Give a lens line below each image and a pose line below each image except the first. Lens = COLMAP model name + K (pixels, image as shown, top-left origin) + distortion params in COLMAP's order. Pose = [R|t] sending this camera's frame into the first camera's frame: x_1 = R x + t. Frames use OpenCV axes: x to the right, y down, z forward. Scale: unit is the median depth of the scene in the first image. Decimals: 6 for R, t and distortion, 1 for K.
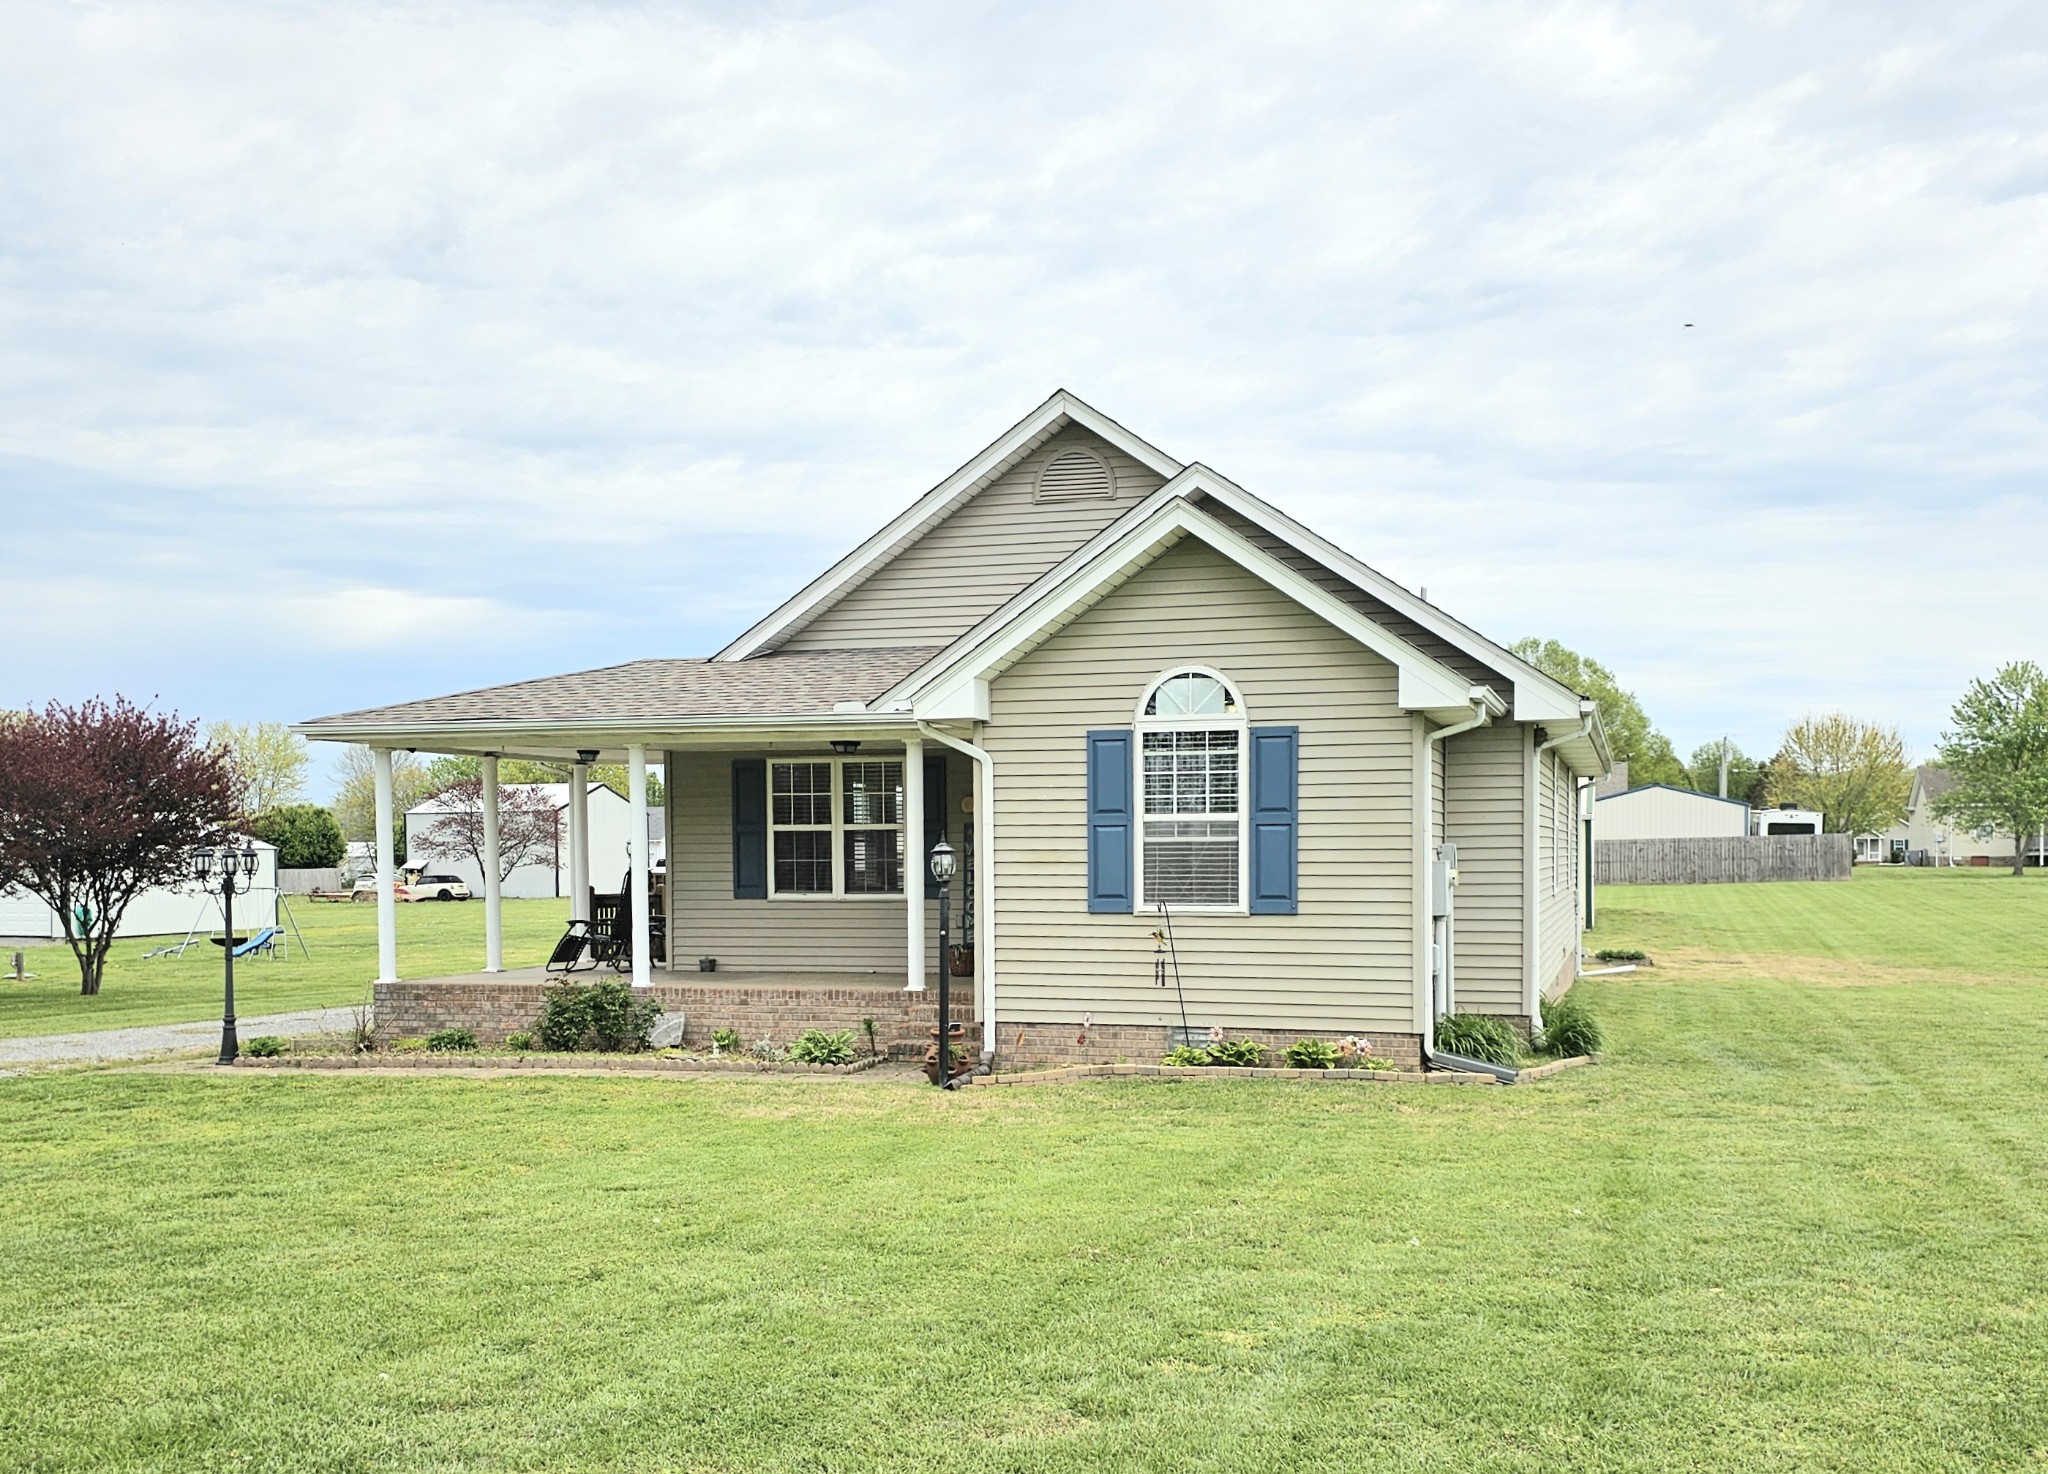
lens RADIAL K [[1978.8, 0, 1024.9], [0, 1978.8, 886.8], [0, 0, 1]] dist [0.099255, -0.007867]
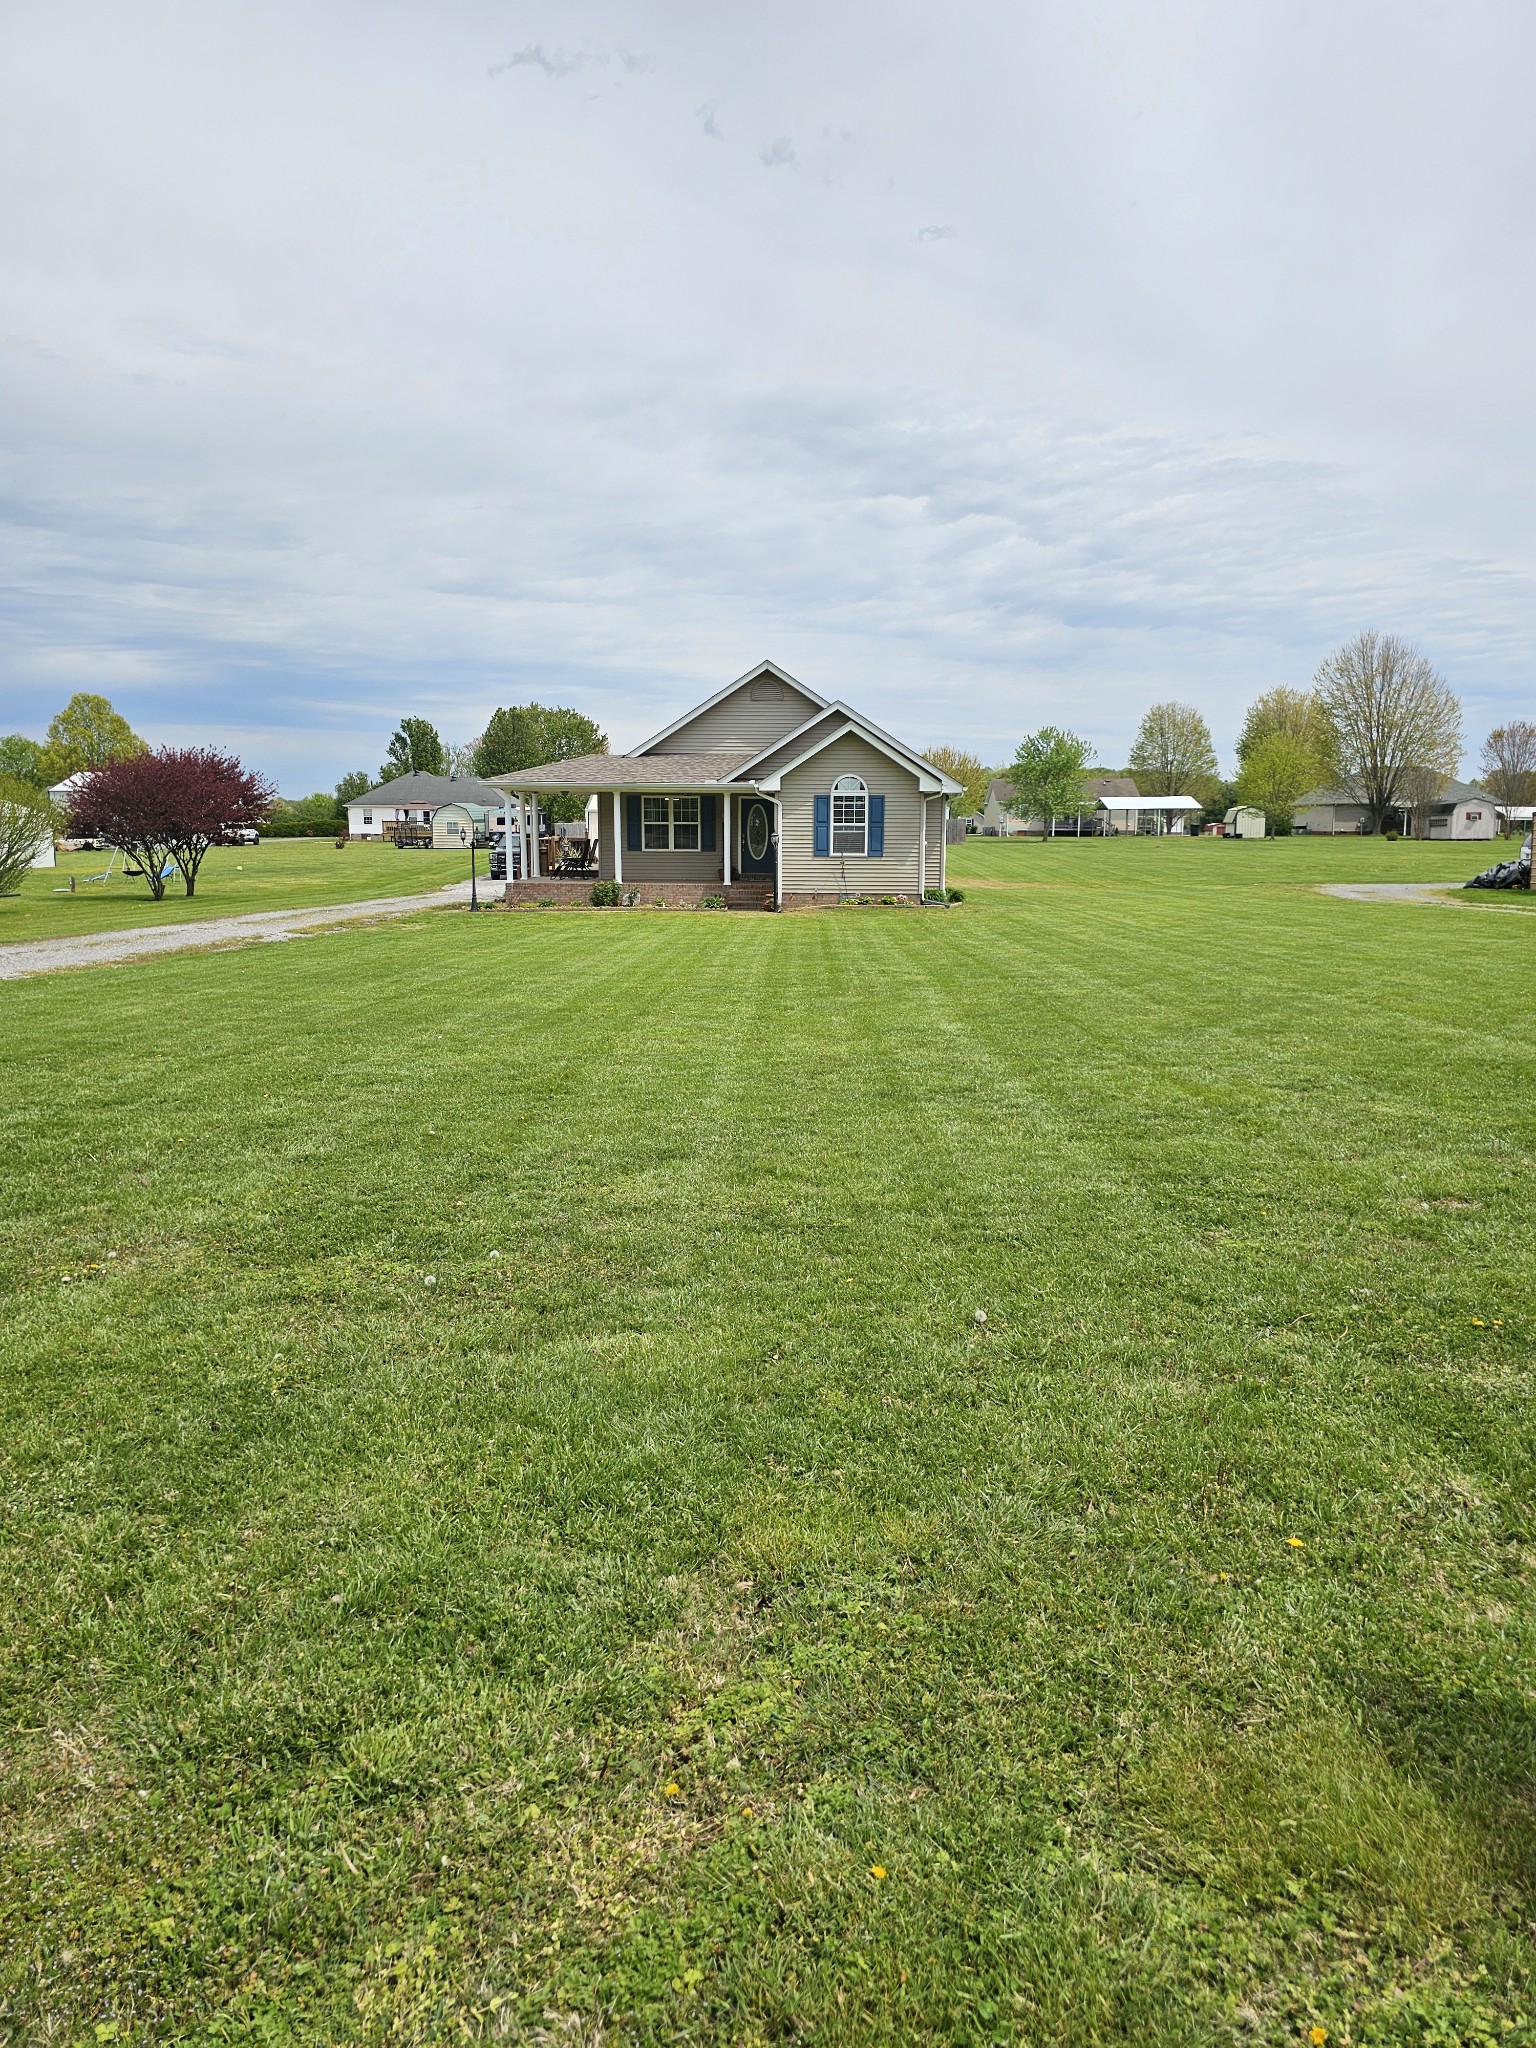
lens RADIAL K [[1362.1, 0, 750.4], [0, 1362.1, 1006.8], [0, 0, 1]] dist [0.072009, -0.064672]
pose [[0.966805, -0.025153, 0.254273, -0.601034], [-0.004824, 0.993169, 0.116589, -0.000186], [-0.255468, -0.113946, 0.960079, -1.009863]]
